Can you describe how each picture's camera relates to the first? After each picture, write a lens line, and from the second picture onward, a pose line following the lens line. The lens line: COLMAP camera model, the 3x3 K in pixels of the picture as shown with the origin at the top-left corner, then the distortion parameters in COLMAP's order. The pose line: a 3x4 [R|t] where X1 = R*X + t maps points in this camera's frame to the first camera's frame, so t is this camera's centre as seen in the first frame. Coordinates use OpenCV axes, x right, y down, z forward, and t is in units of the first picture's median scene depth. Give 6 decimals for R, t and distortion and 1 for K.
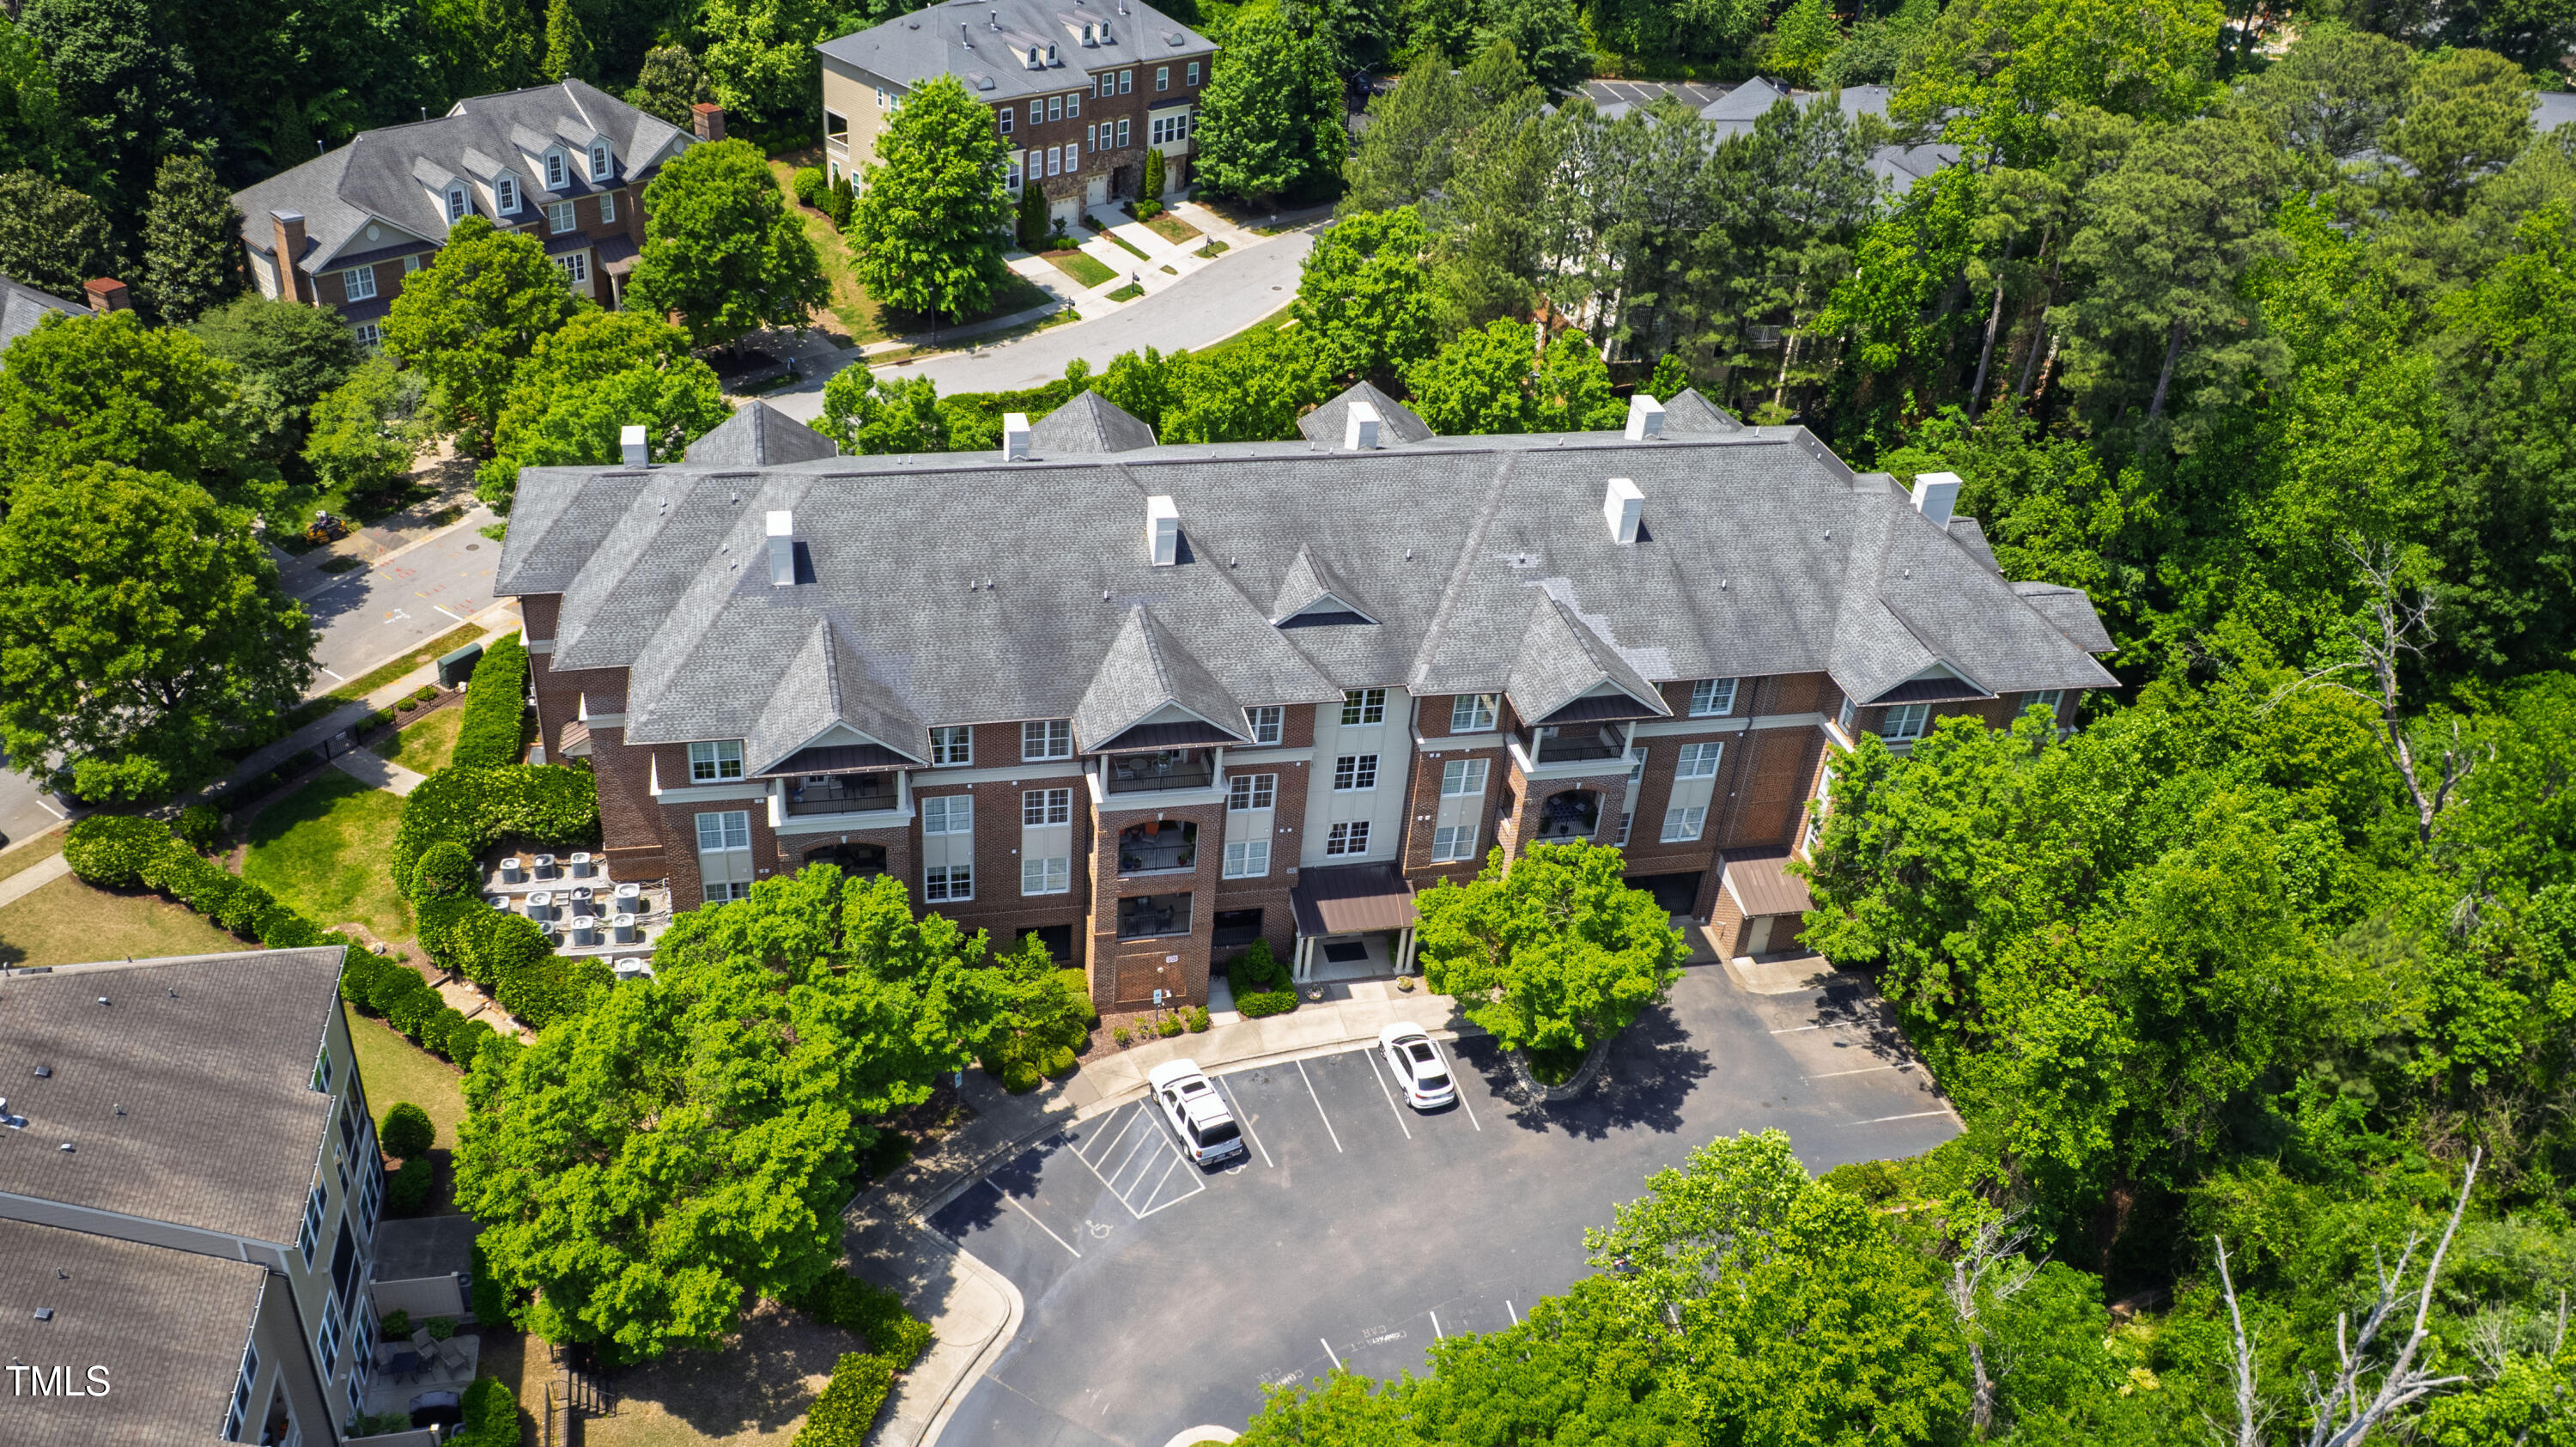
lens RADIAL K [[1839.0, 0, 1205.2], [0, 1839.0, 734.3], [0, 0, 1]] dist [-0.071521, 0.074181]
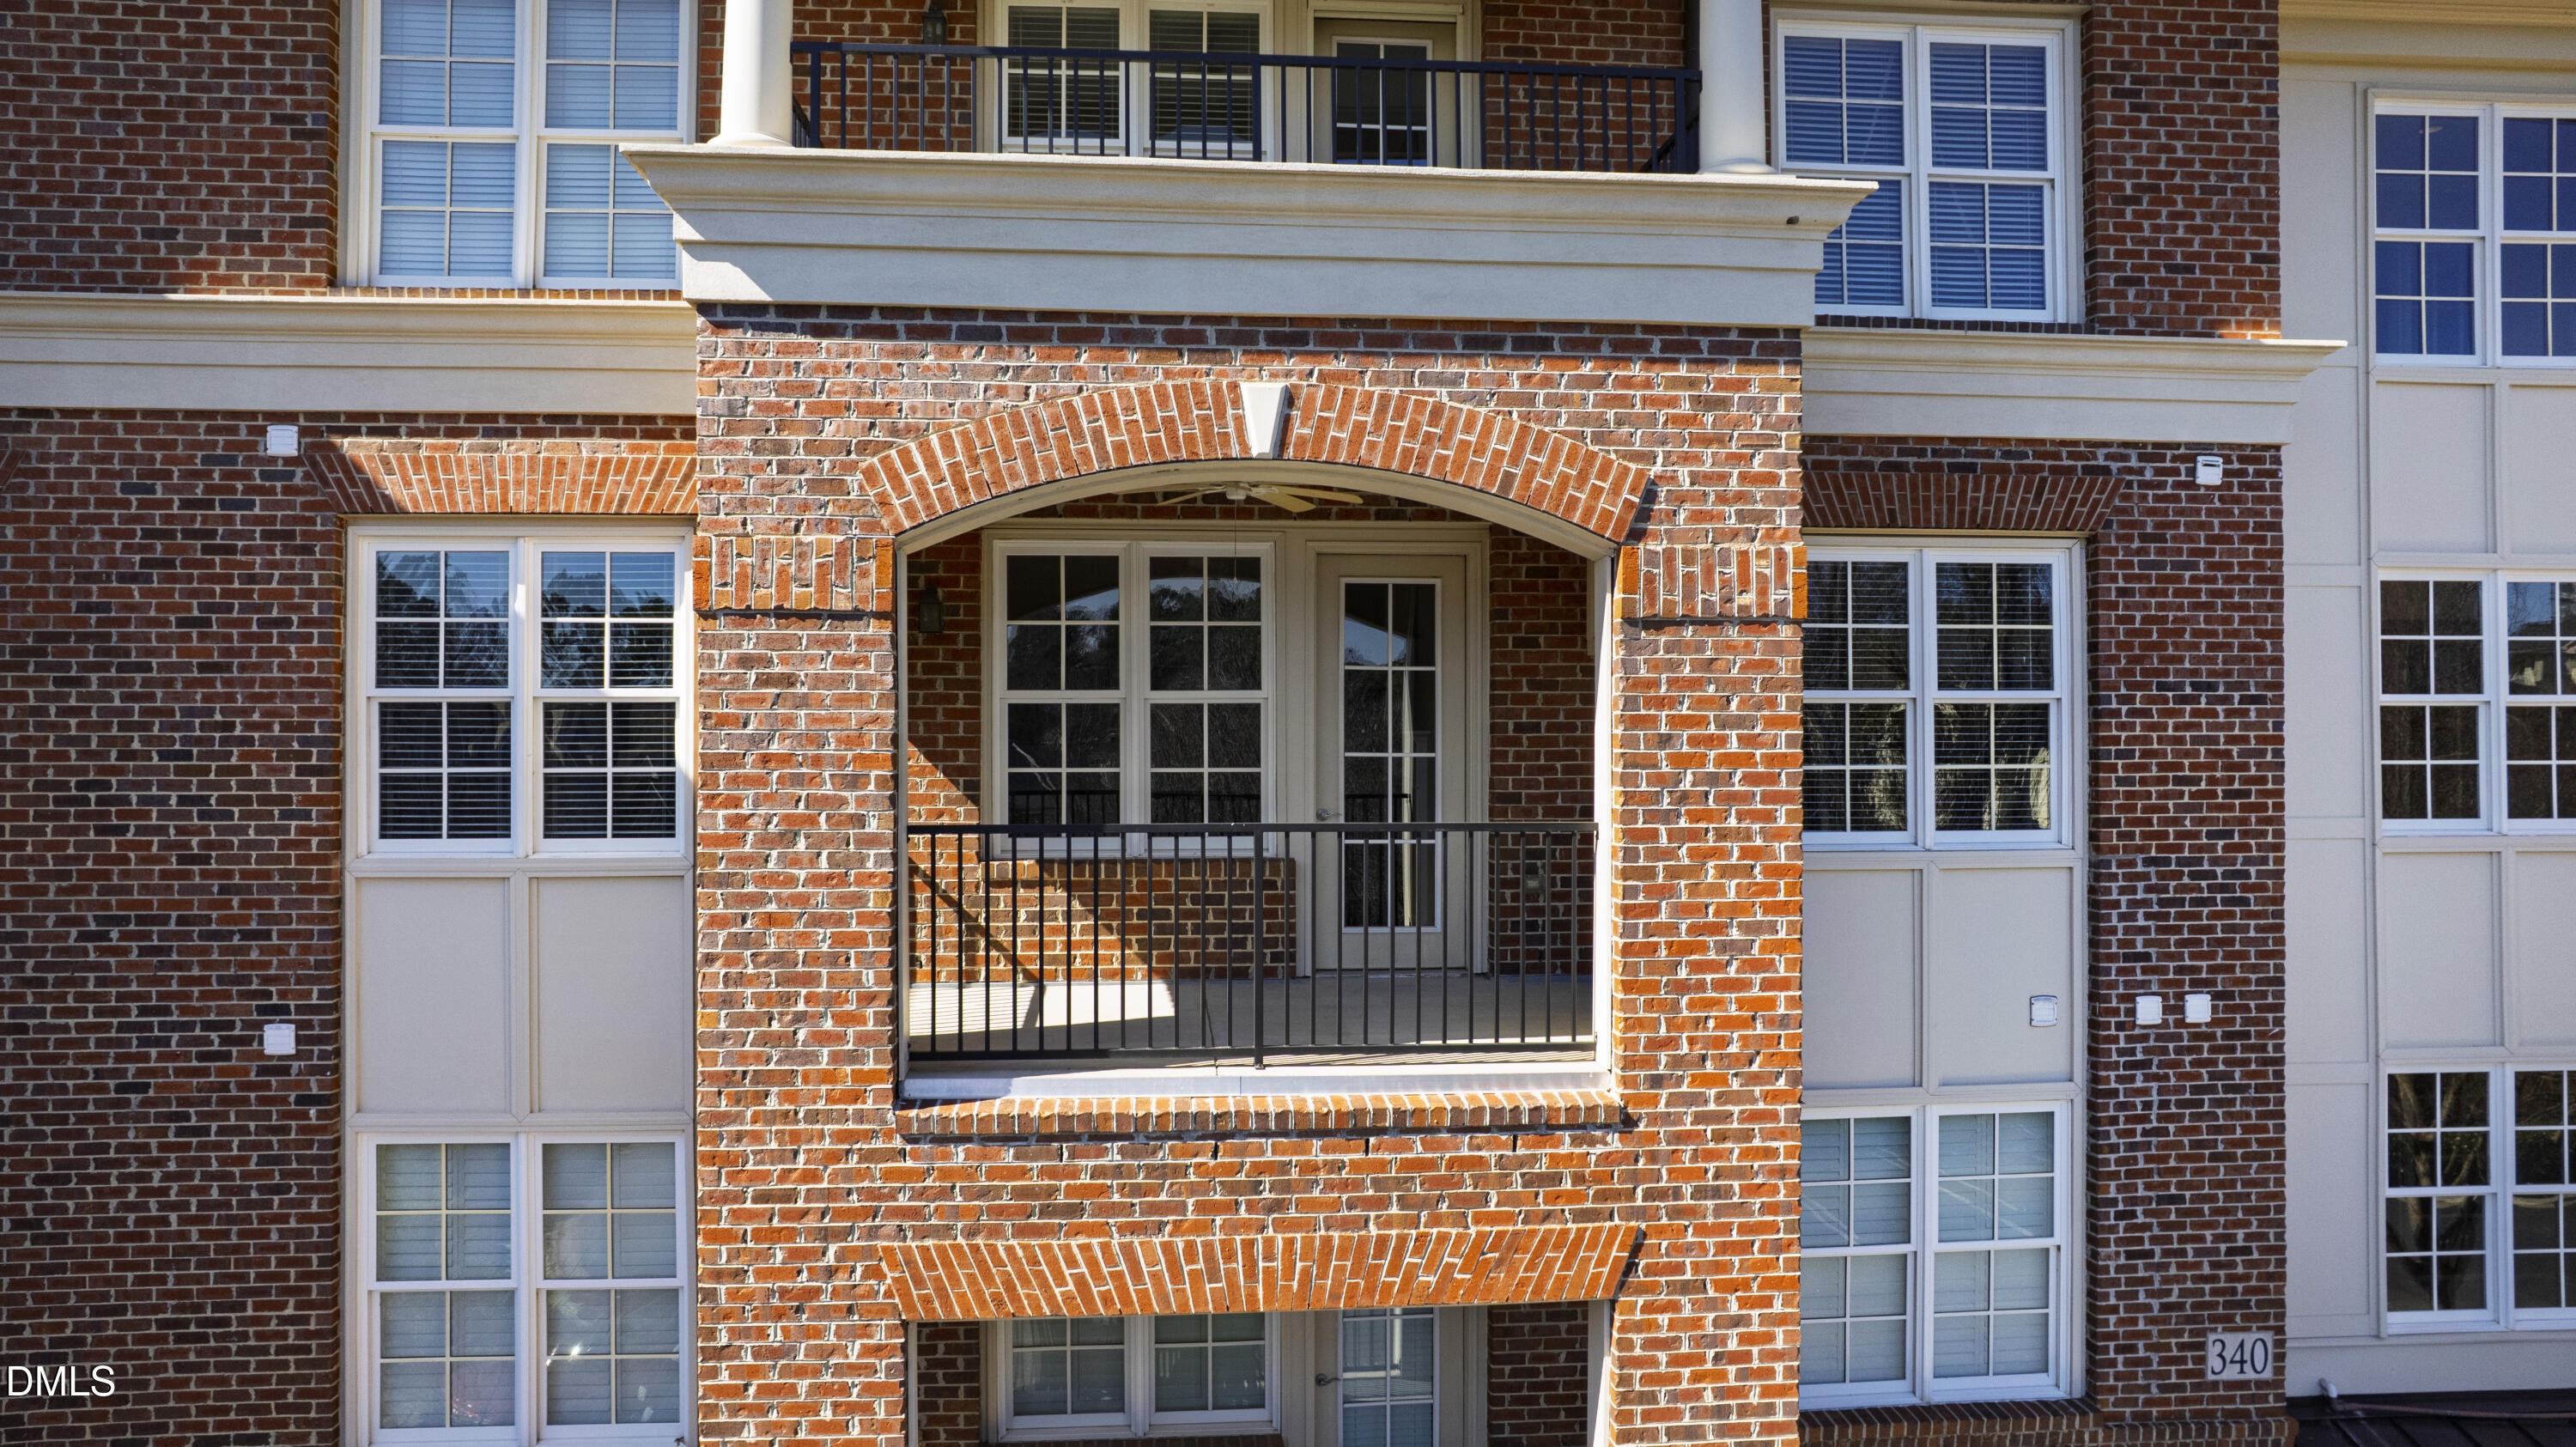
lens RADIAL K [[1699.4, 0, 1263.1], [0, 1699.4, 730.9], [0, 0, 1]] dist [-0.068130, 0.055282]
pose [[0.992083, -0.055086, -0.112854, -0.013243], [-0.018531, 0.824606, -0.565404, 0.112882], [0.124206, 0.563019, 0.817057, 0.874412]]
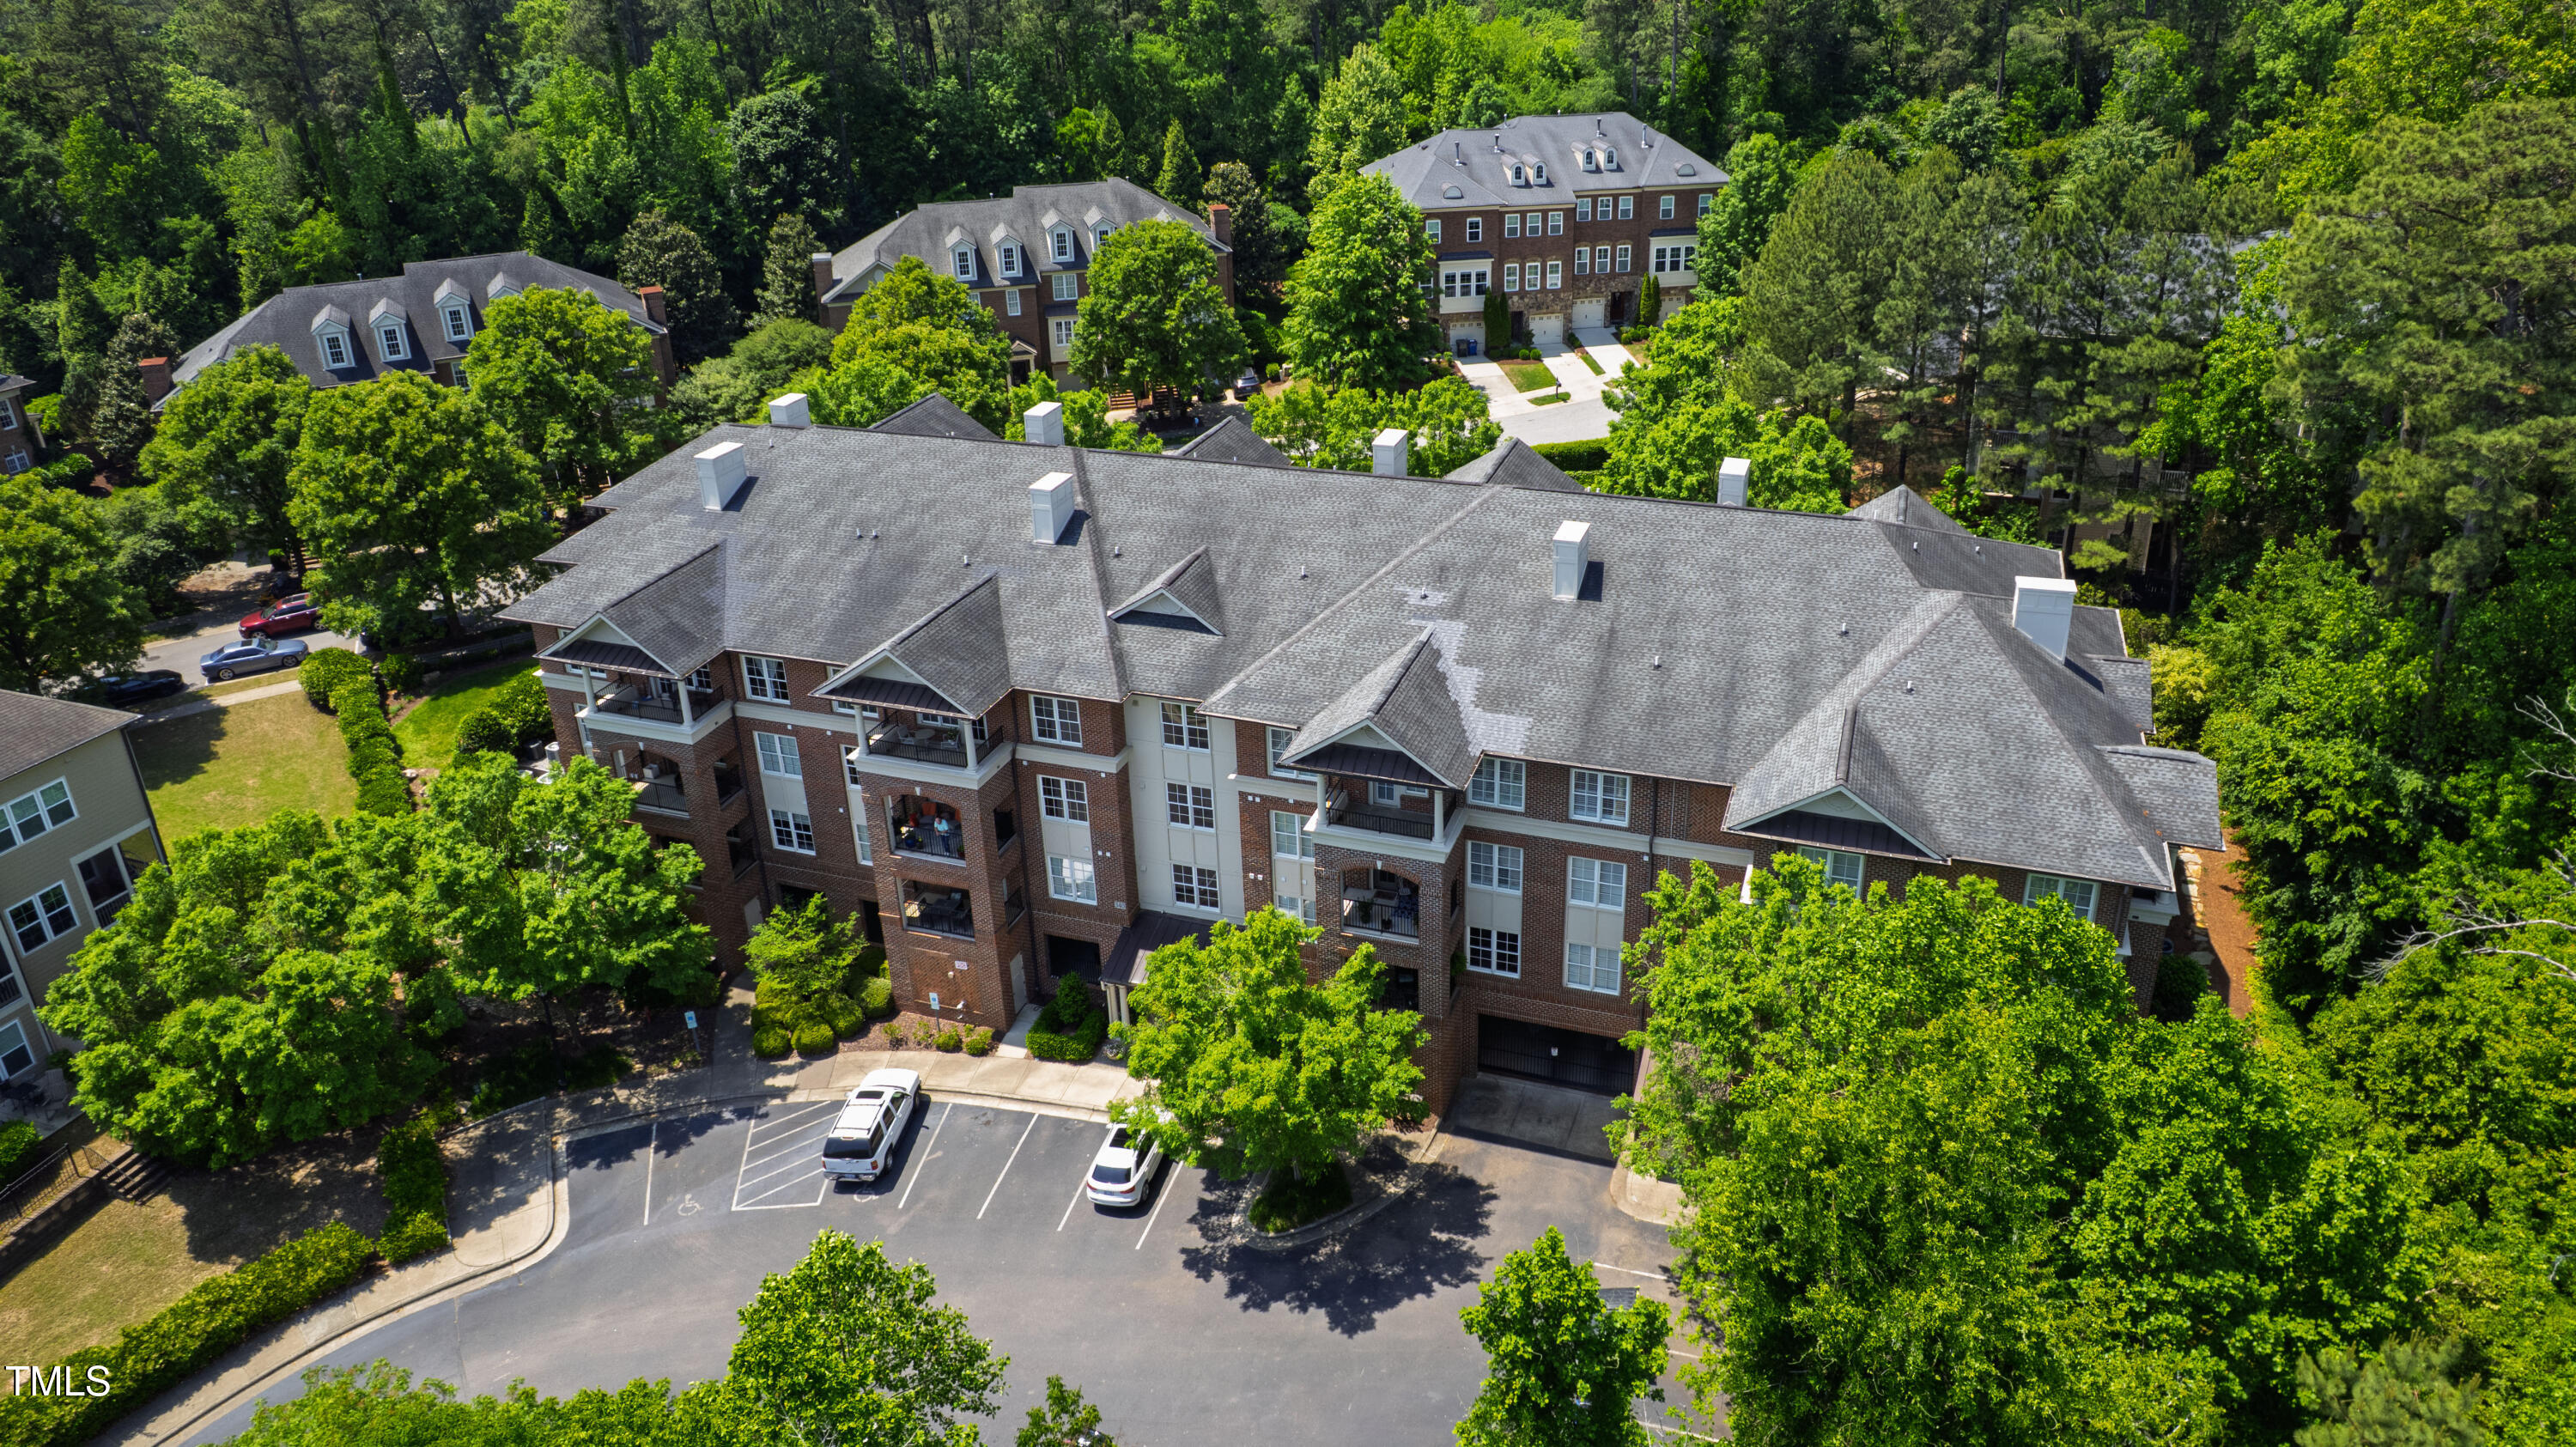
lens RADIAL K [[1682.1, 0, 1355.4], [0, 1682.1, 589.7], [0, 0, 1]] dist [-0.035895, -0.004265]
pose [[0.872794, 0.126131, -0.471511, 0.520320], [-0.216984, 0.965593, -0.143349, 0.019265], [0.437206, 0.227424, 0.870132, 0.321001]]
